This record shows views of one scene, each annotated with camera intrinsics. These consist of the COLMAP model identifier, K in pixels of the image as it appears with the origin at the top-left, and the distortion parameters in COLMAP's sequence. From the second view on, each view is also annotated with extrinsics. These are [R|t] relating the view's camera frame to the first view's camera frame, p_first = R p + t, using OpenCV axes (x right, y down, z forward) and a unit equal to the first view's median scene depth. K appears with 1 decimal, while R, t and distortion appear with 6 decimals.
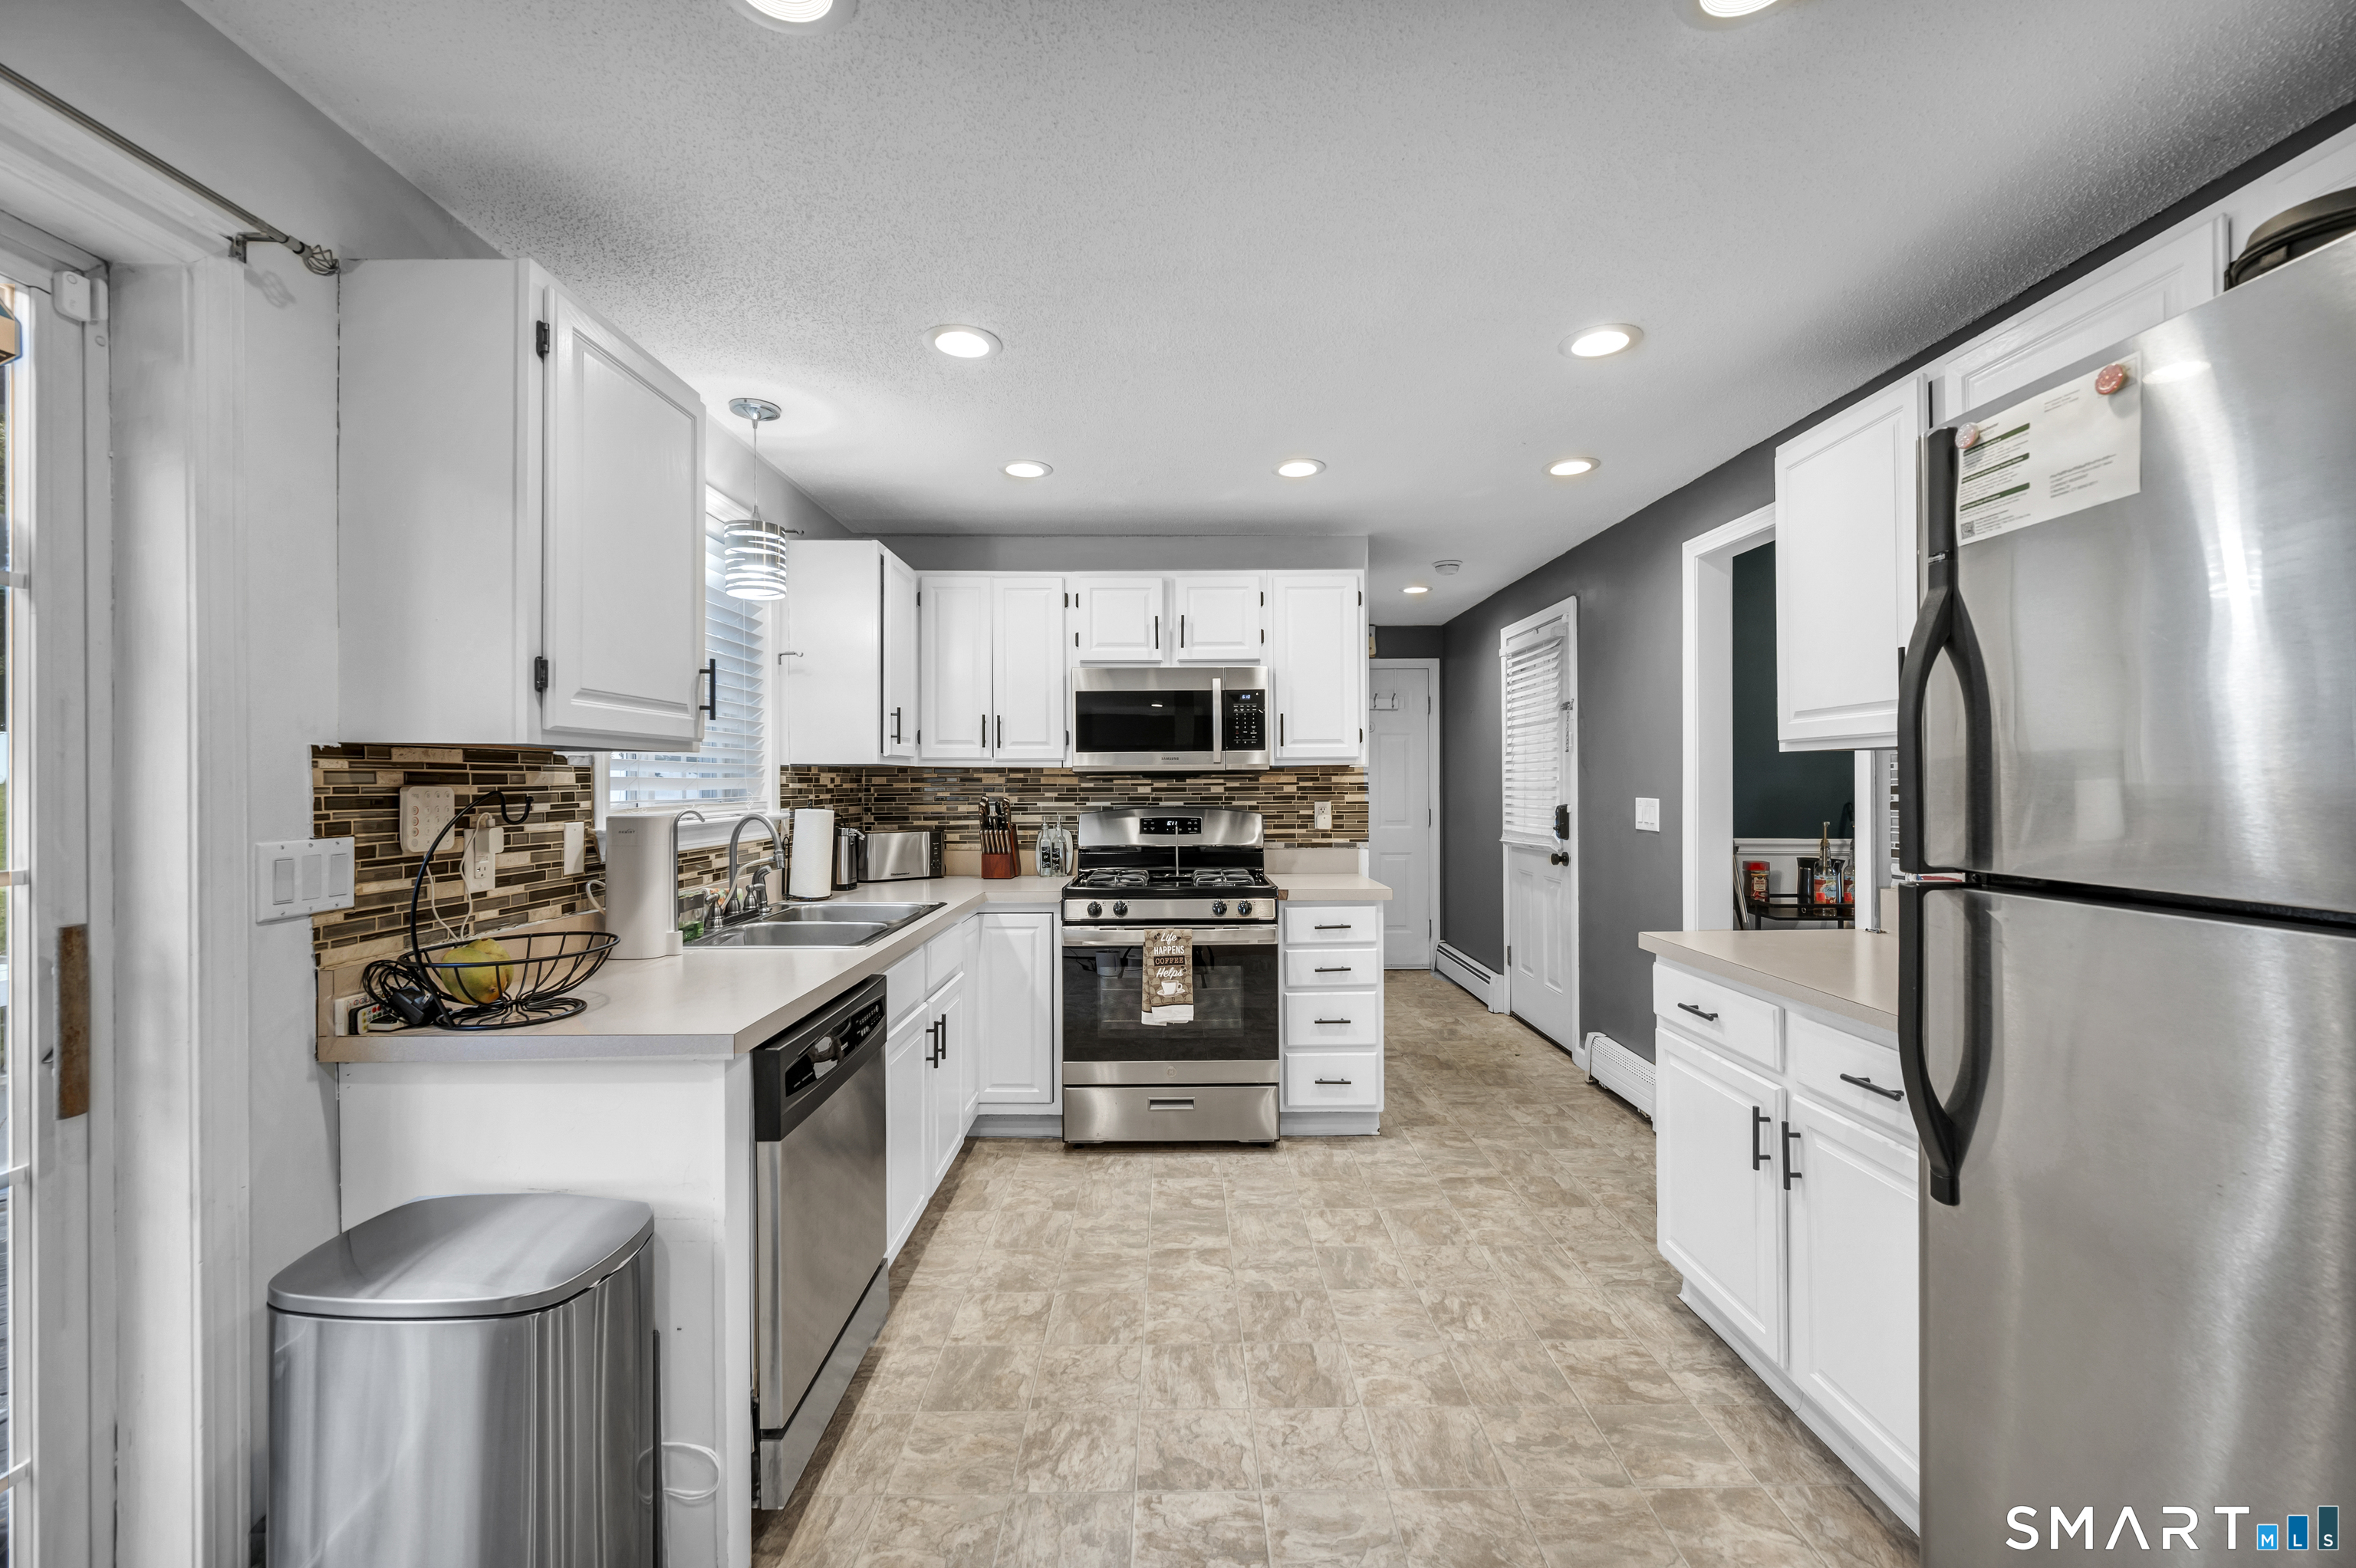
lens RADIAL K [[952.9, 0, 1166.0], [0, 952.9, 782.3], [0, 0, 1]] dist [-0.006479, 0.000297]
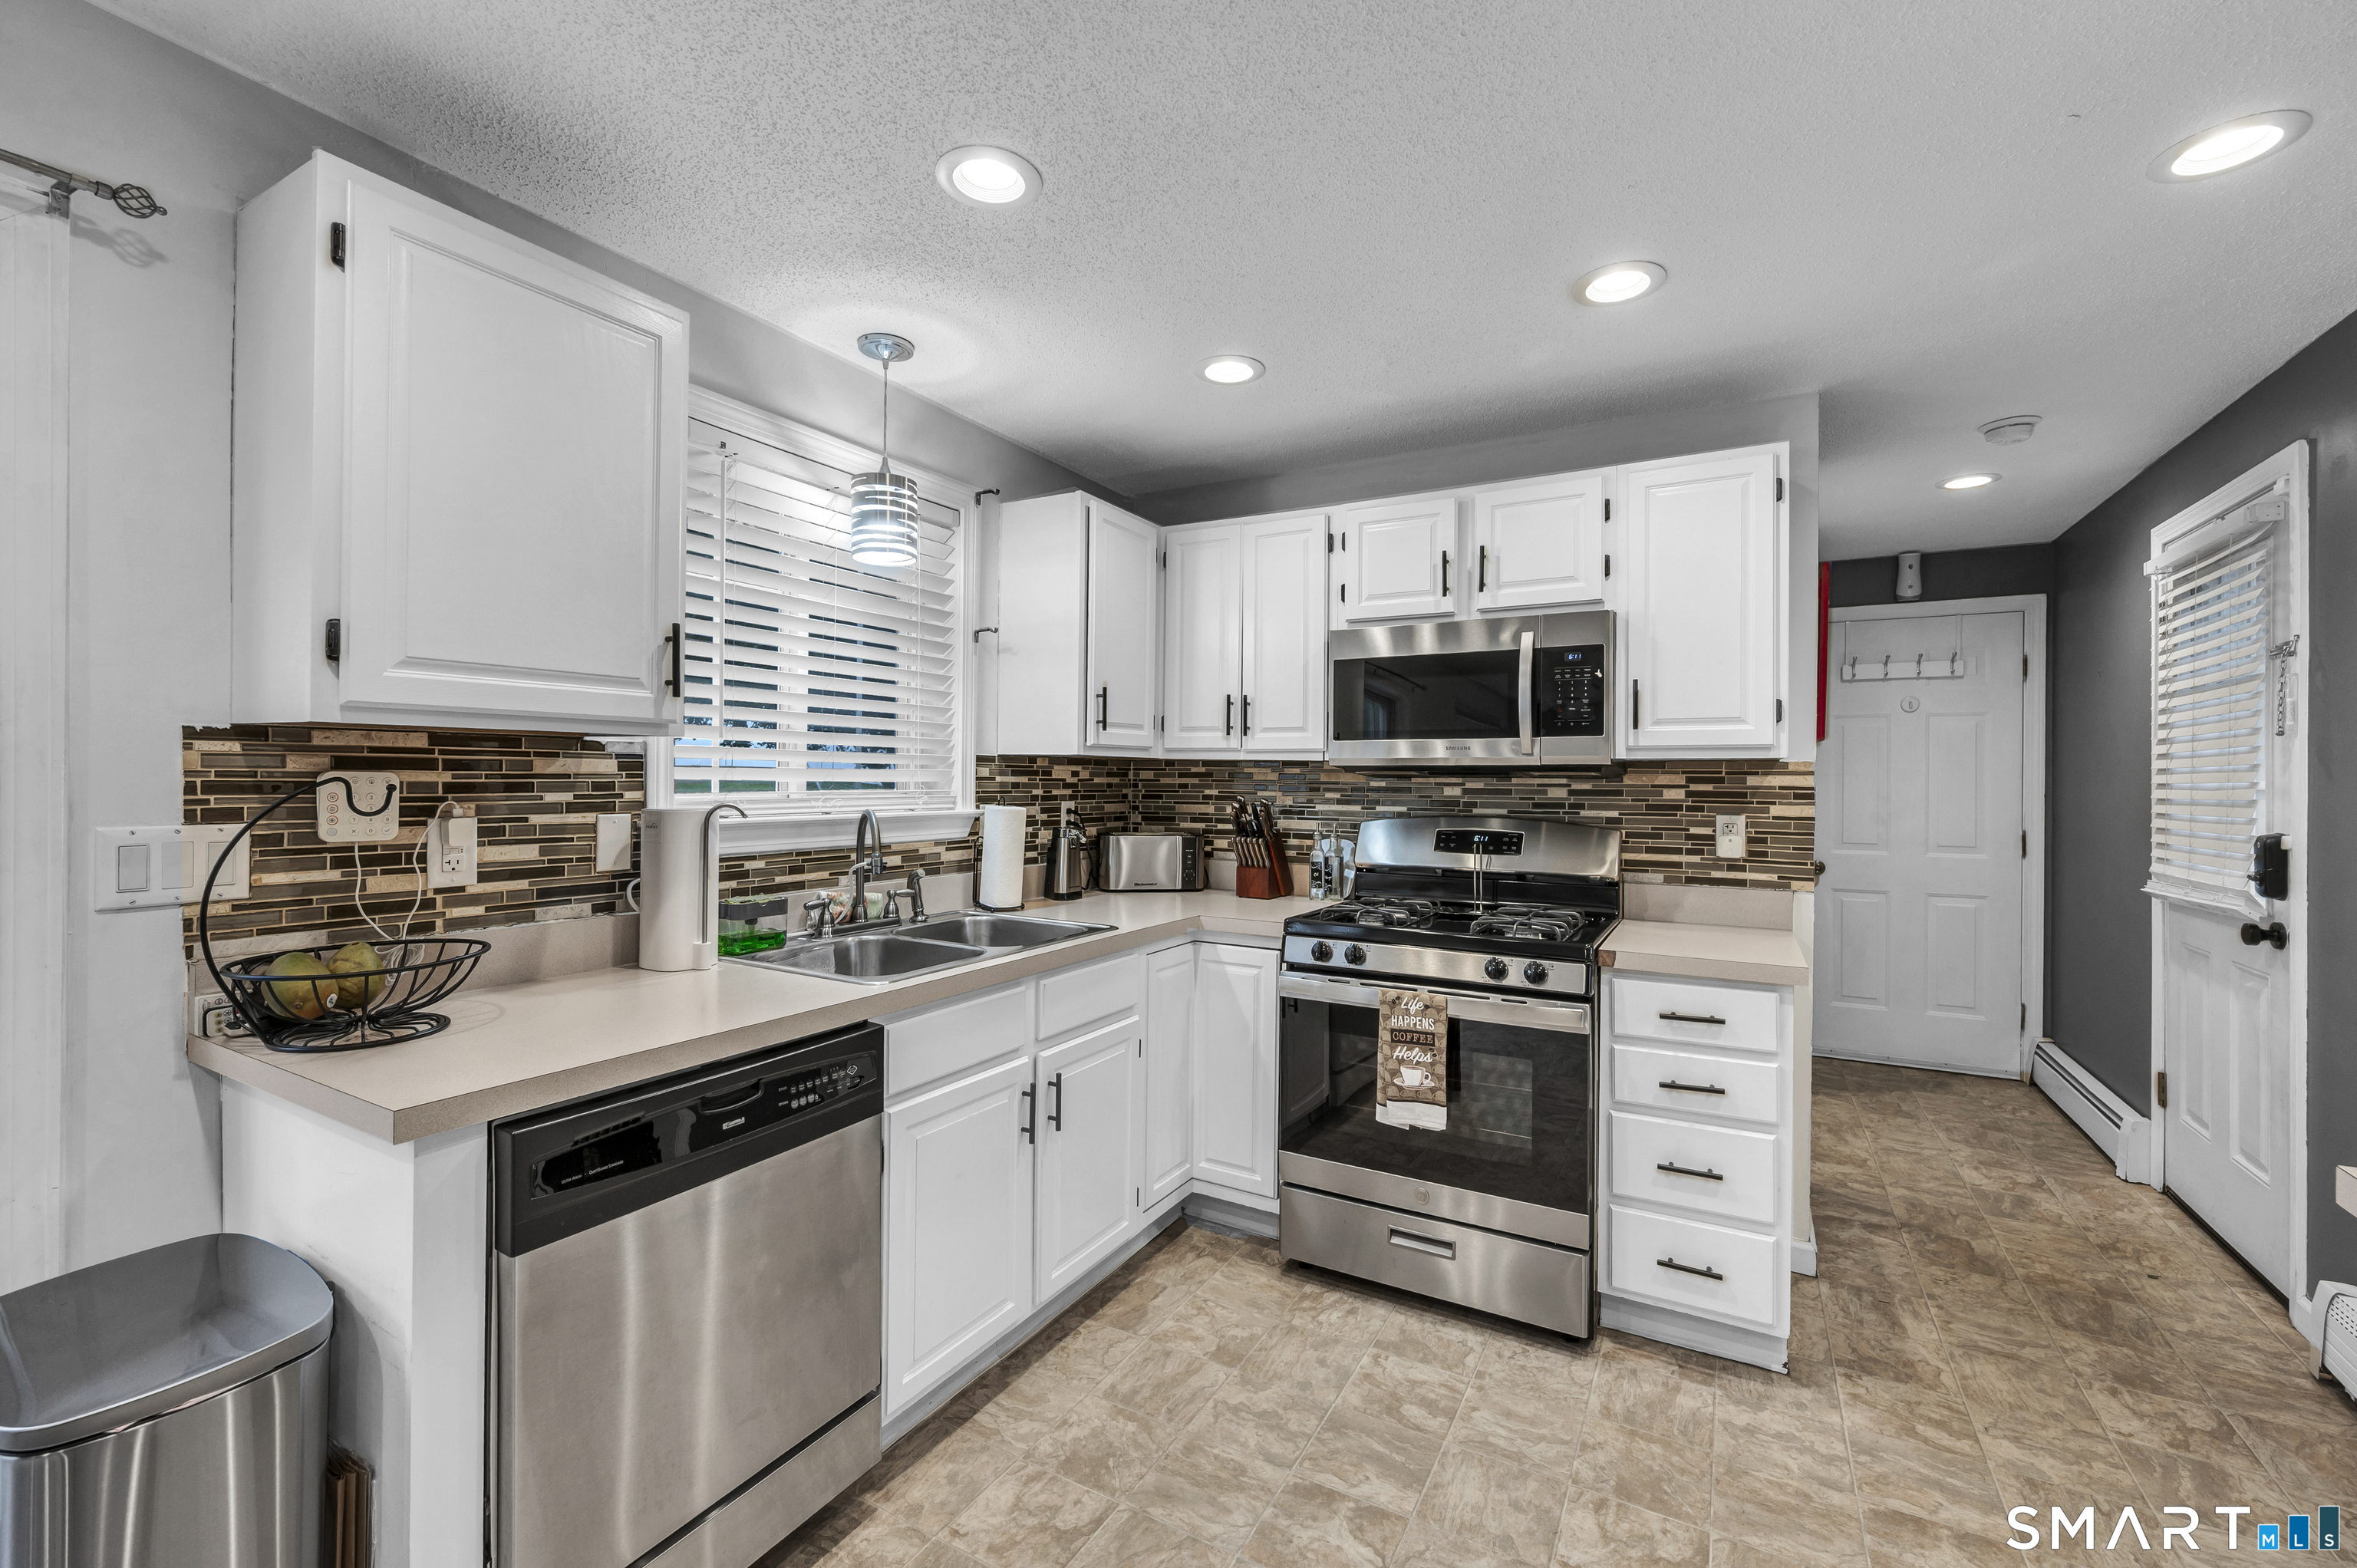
lens RADIAL K [[961.3, 0, 1189.1], [0, 961.3, 776.4], [0, 0, 1]] dist [-0.003053, -0.000263]
pose [[0.868310, 0.011740, -0.495882, 0.202119], [-0.013634, 0.999907, -0.000201, -0.001013], [0.495834, 0.006935, 0.868390, 0.299878]]
